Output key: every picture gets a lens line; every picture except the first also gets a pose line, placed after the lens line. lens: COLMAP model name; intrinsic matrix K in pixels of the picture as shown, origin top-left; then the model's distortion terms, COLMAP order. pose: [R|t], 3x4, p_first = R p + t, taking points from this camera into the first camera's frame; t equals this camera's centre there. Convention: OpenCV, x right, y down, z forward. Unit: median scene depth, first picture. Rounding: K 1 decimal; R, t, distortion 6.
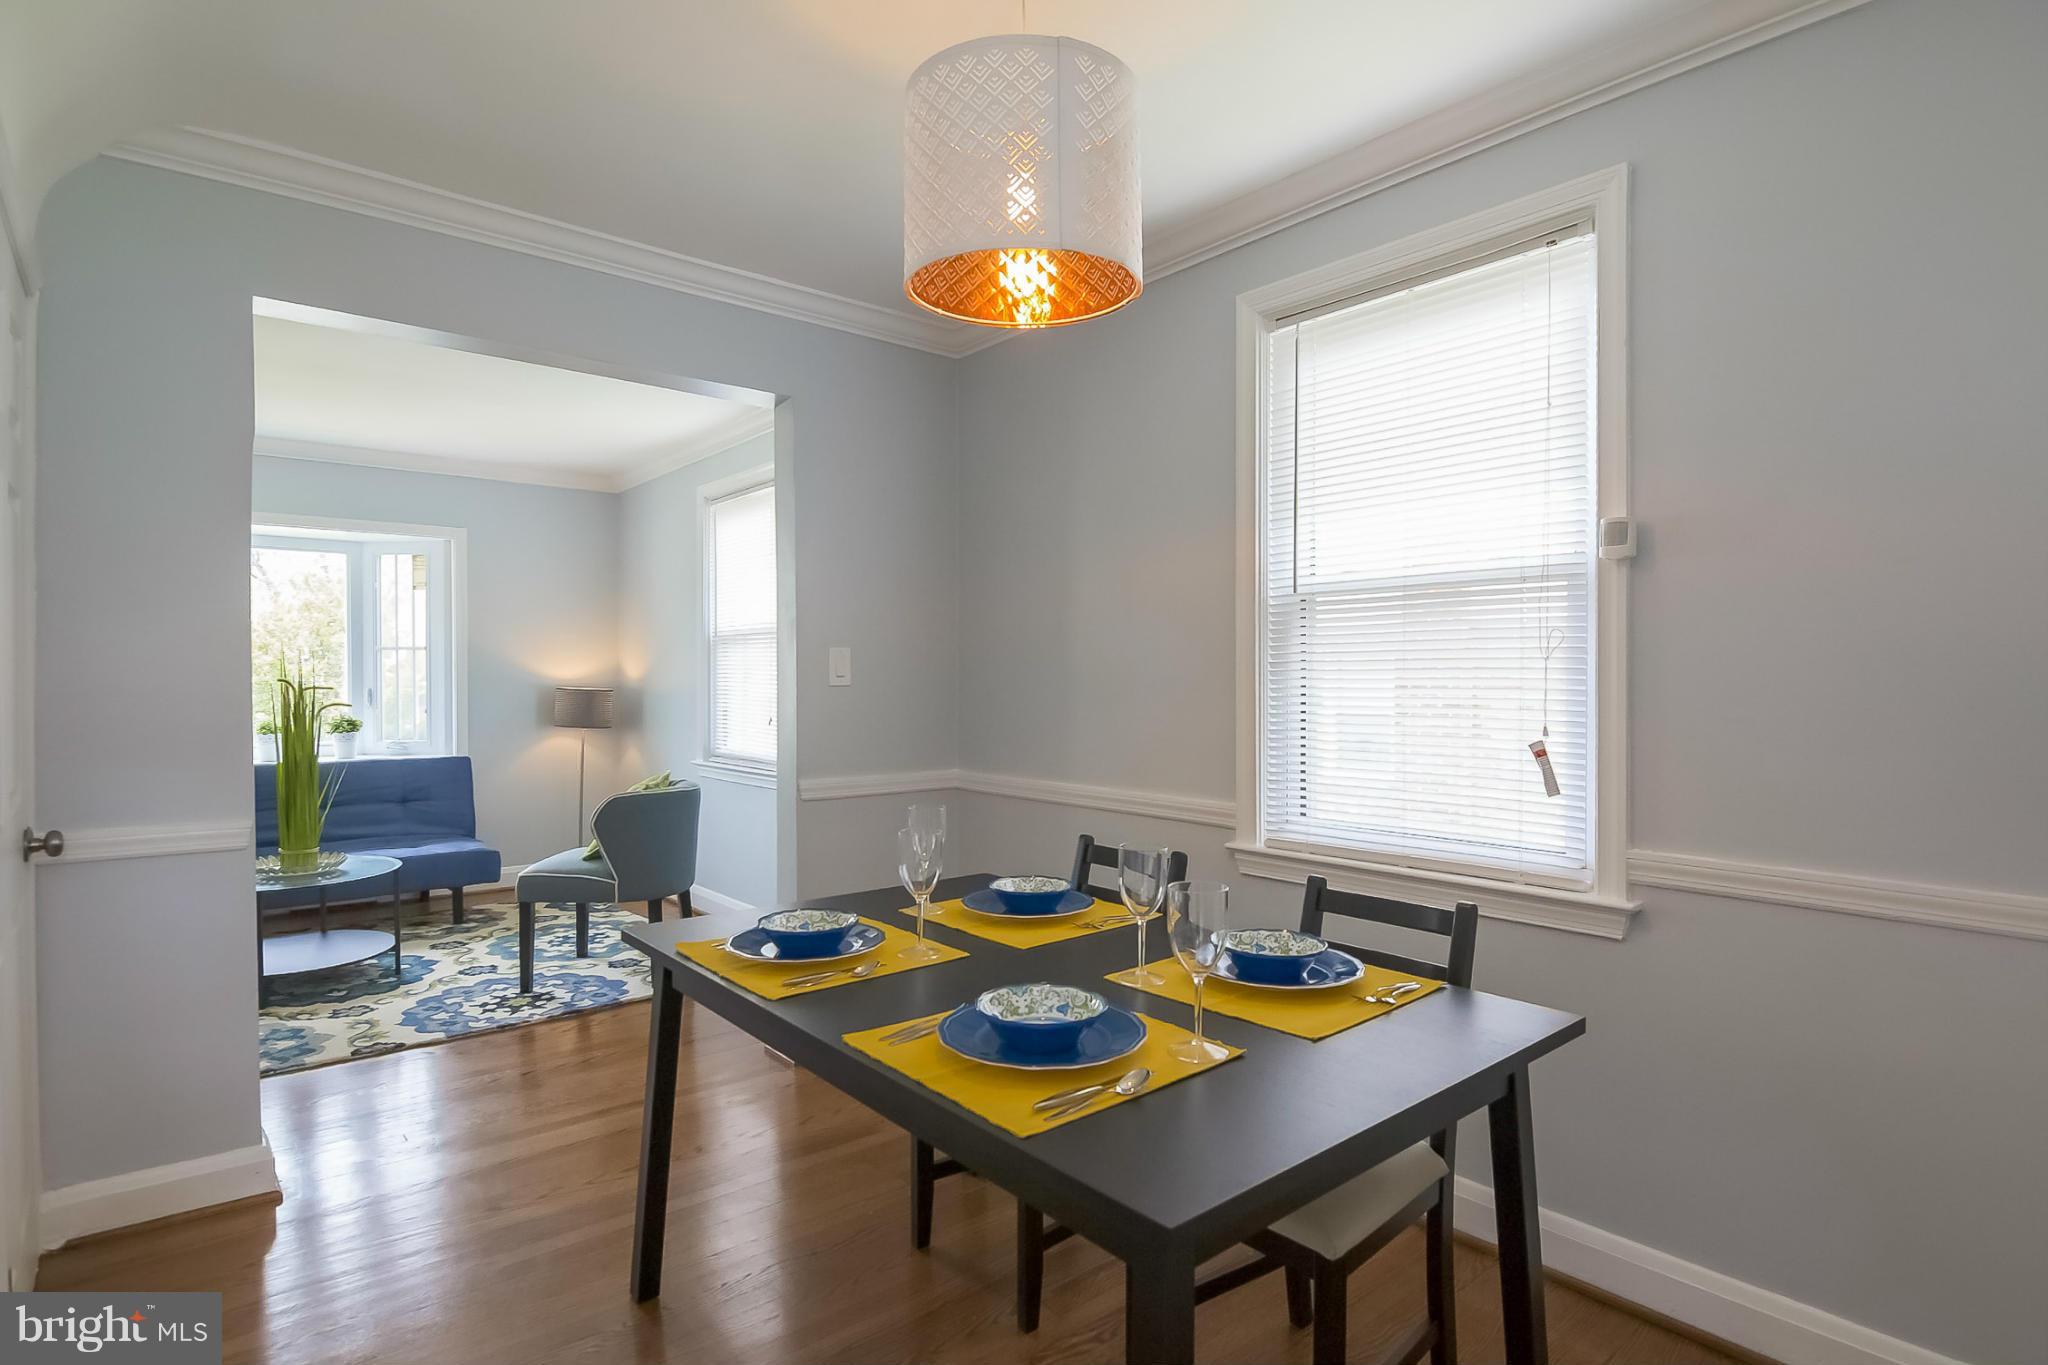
lens RADIAL K [[1060.2, 0, 1039.1], [0, 1060.2, 677.0], [0, 0, 1]] dist [-0.004934, -0.001146]
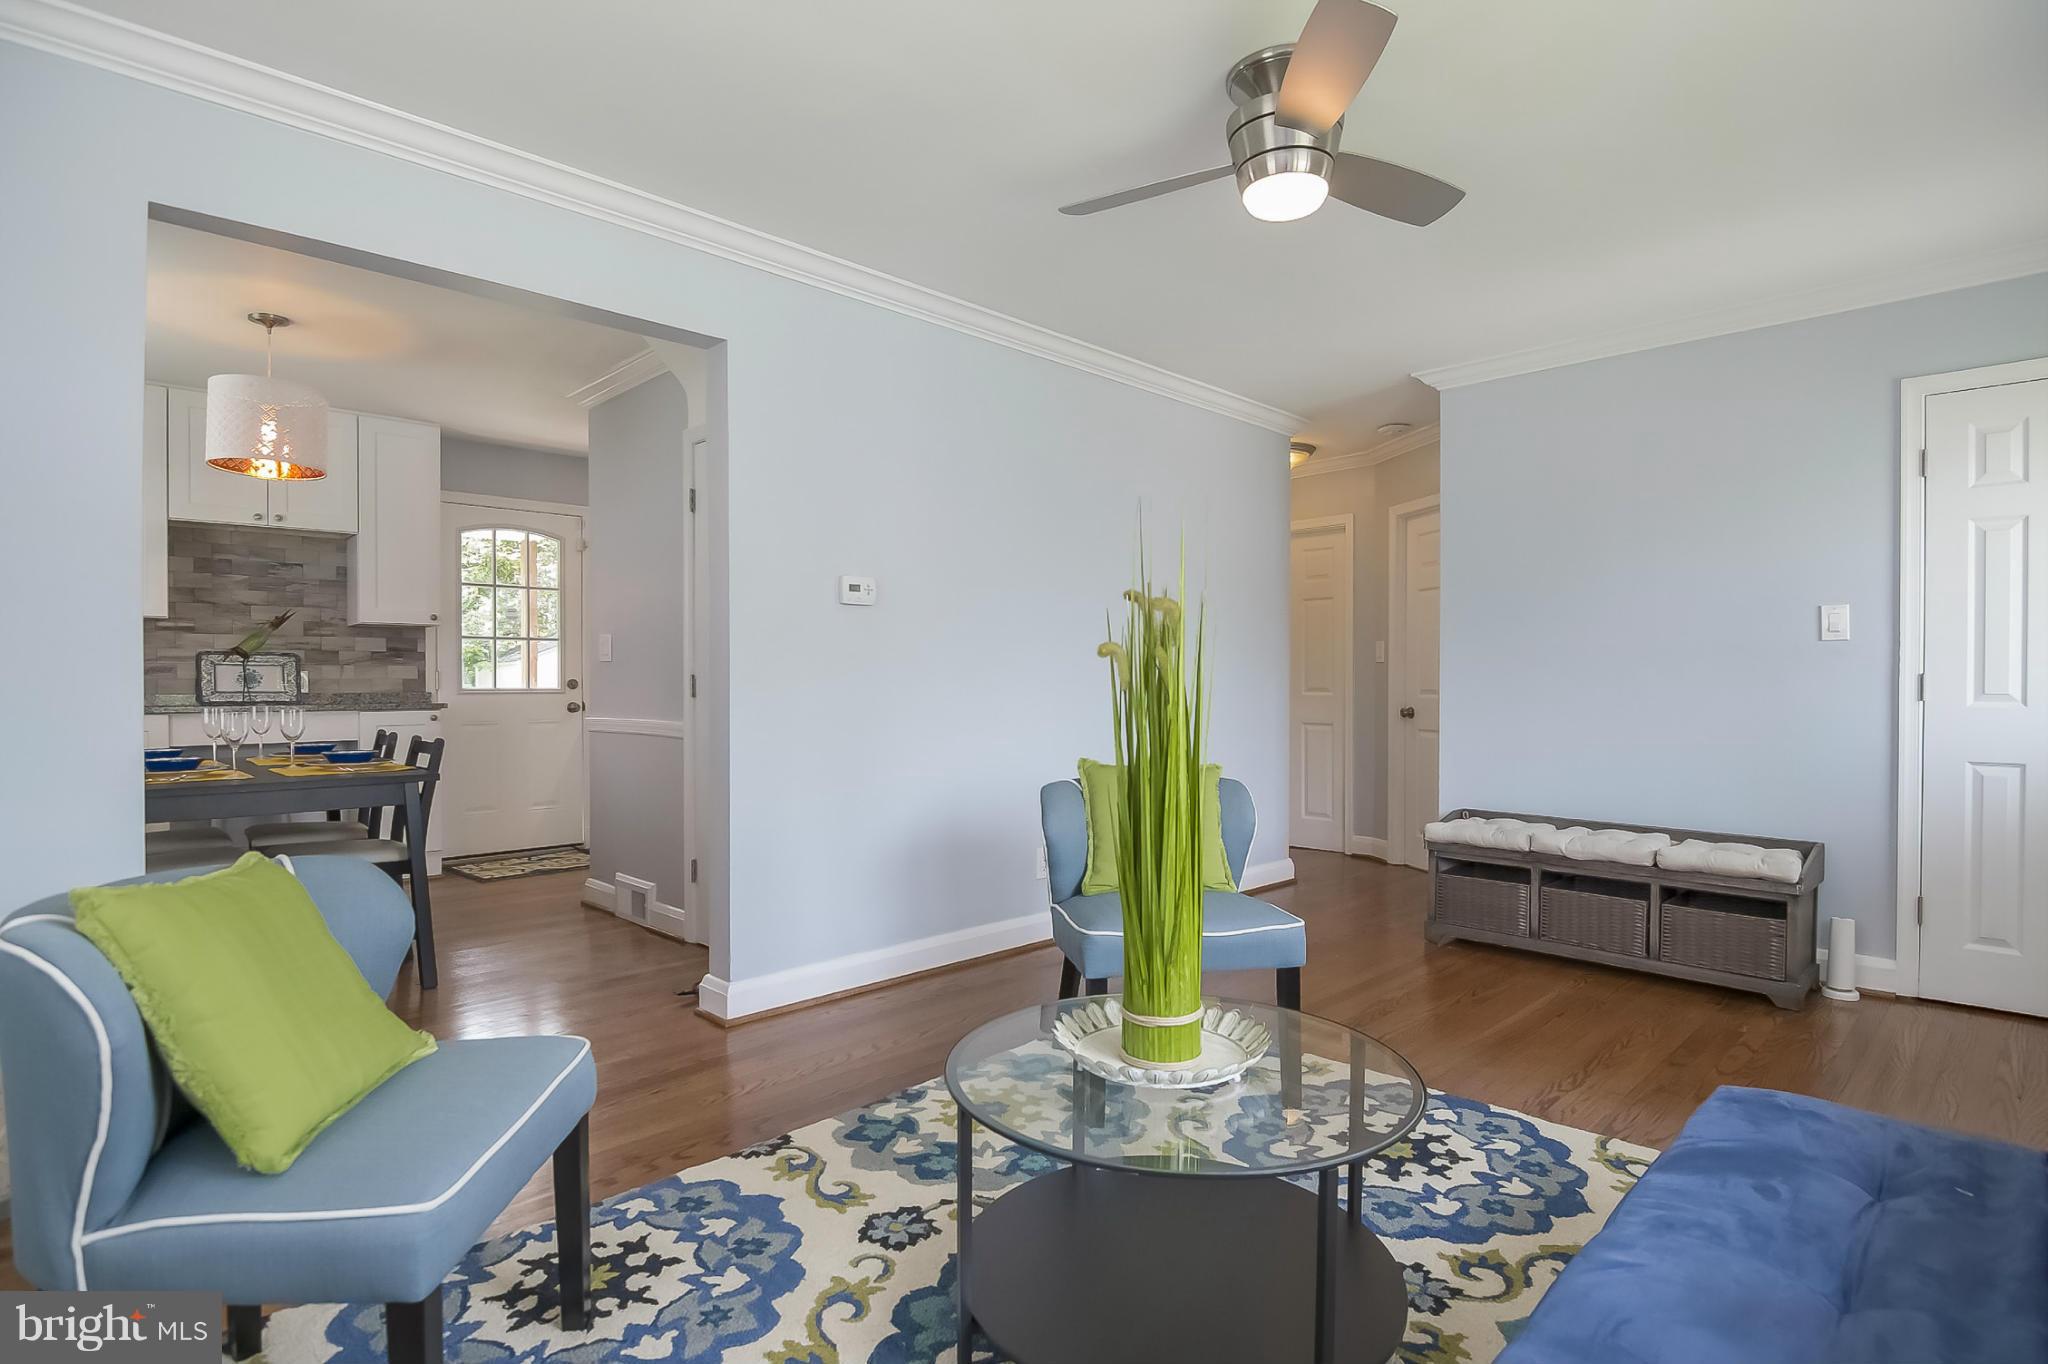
lens RADIAL K [[1060.2, 0, 1026.0], [0, 1060.2, 694.2], [0, 0, 1]] dist [-0.004934, -0.001146]
pose [[-0.998046, 0.005674, -0.062223, -0.639474], [0.004376, 0.999770, 0.020986, 0.037270], [0.062328, 0.020673, -0.997842, 1.429157]]
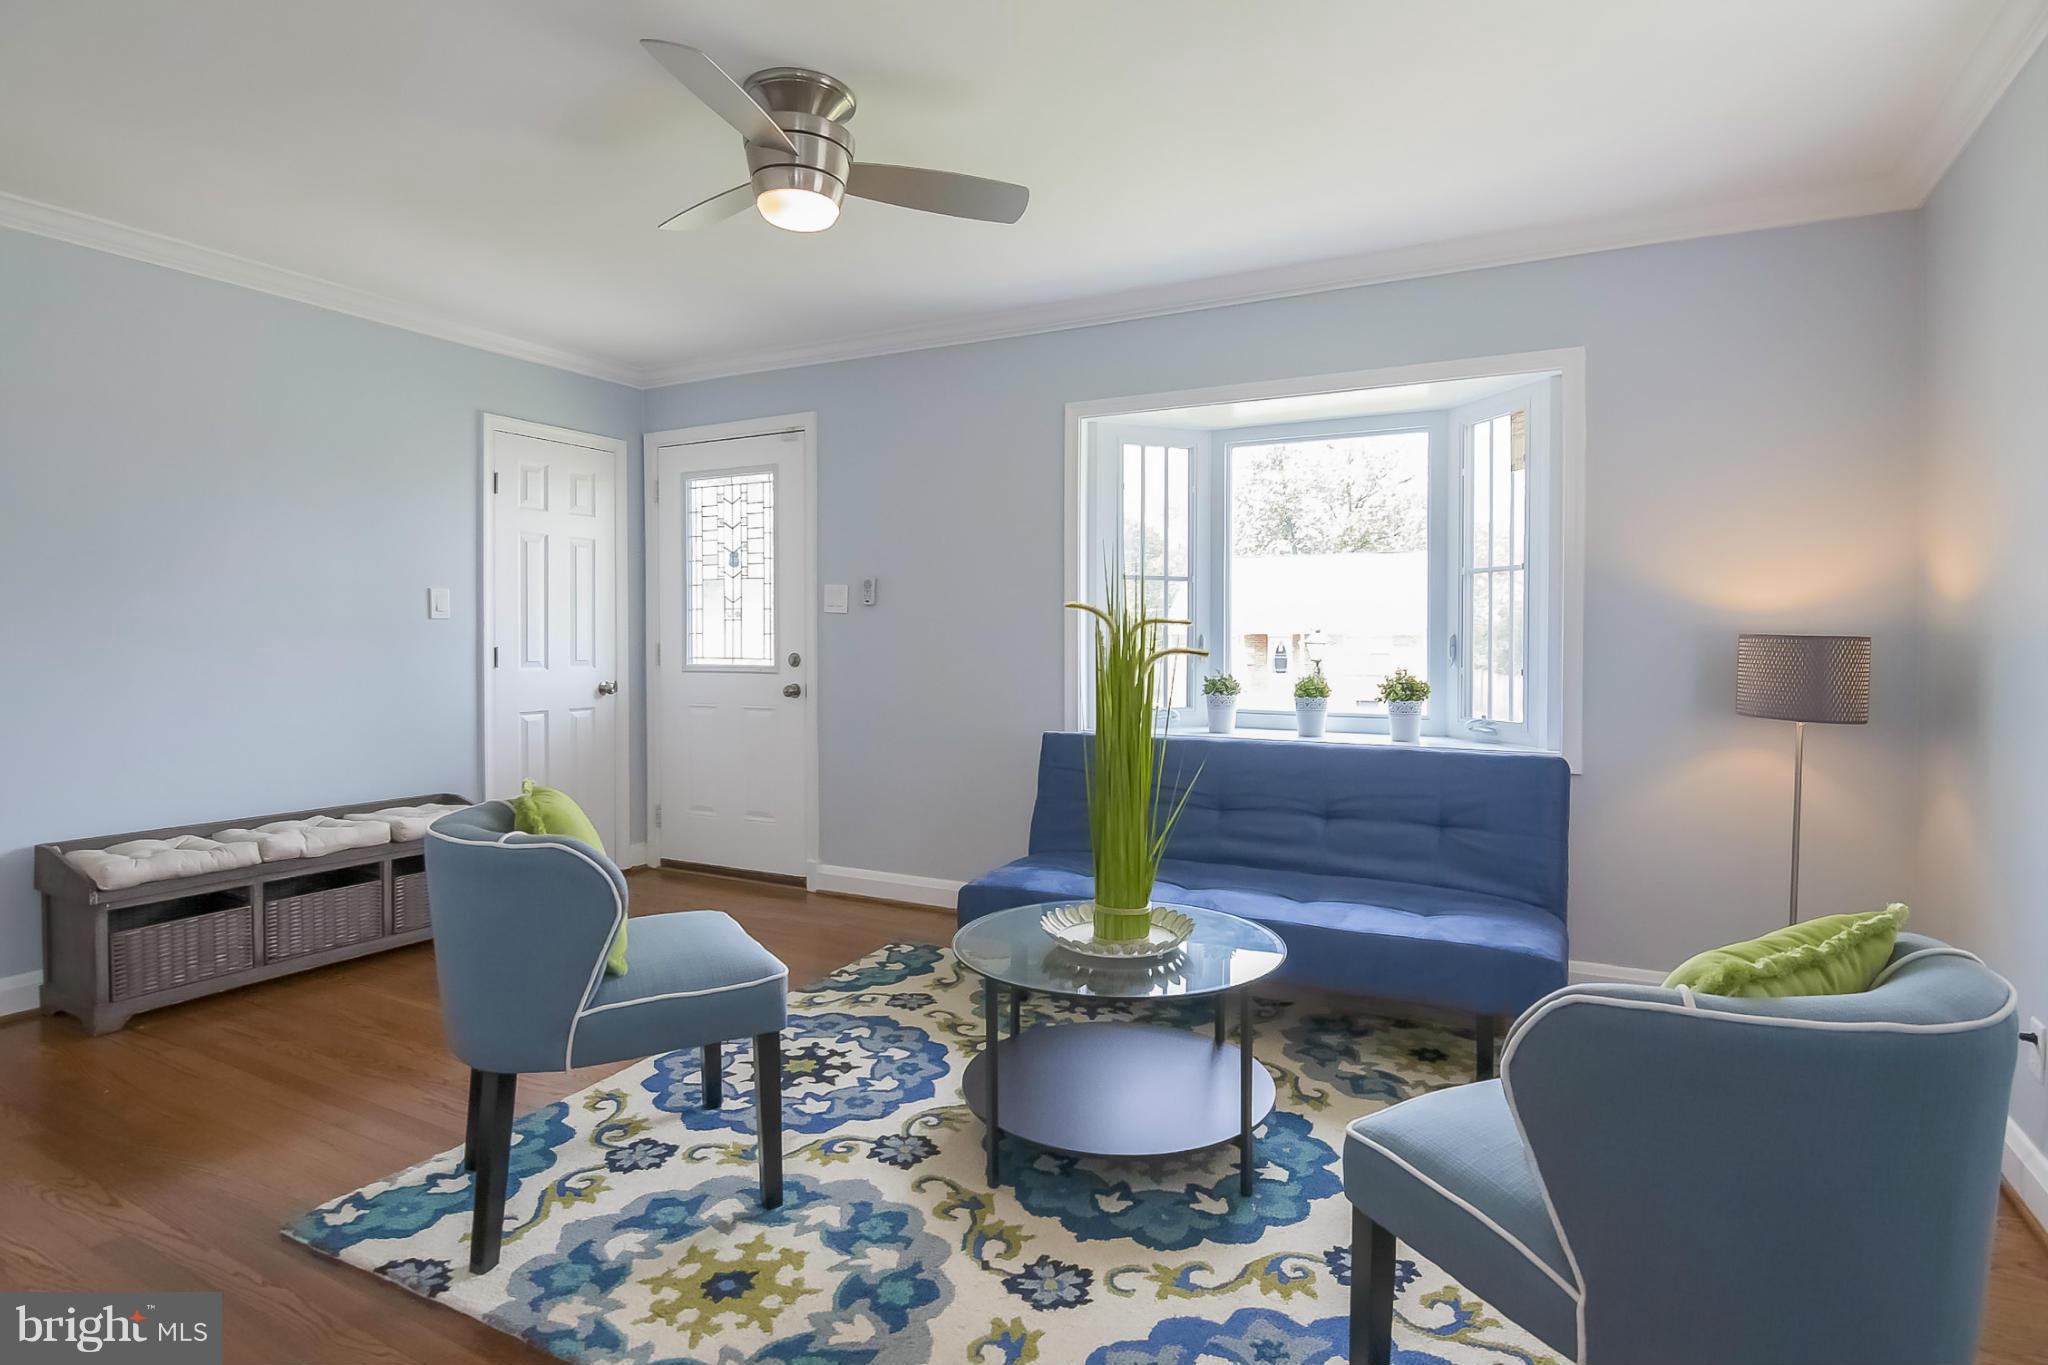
lens RADIAL K [[1060.2, 0, 1053.9], [0, 1060.2, 652.0], [0, 0, 1]] dist [-0.004934, -0.001146]
pose [[0.394541, 0.022739, -0.918597, -0.200207], [-0.014854, 0.999721, 0.018367, 0.018901], [0.918758, 0.006398, 0.394769, 0.757954]]
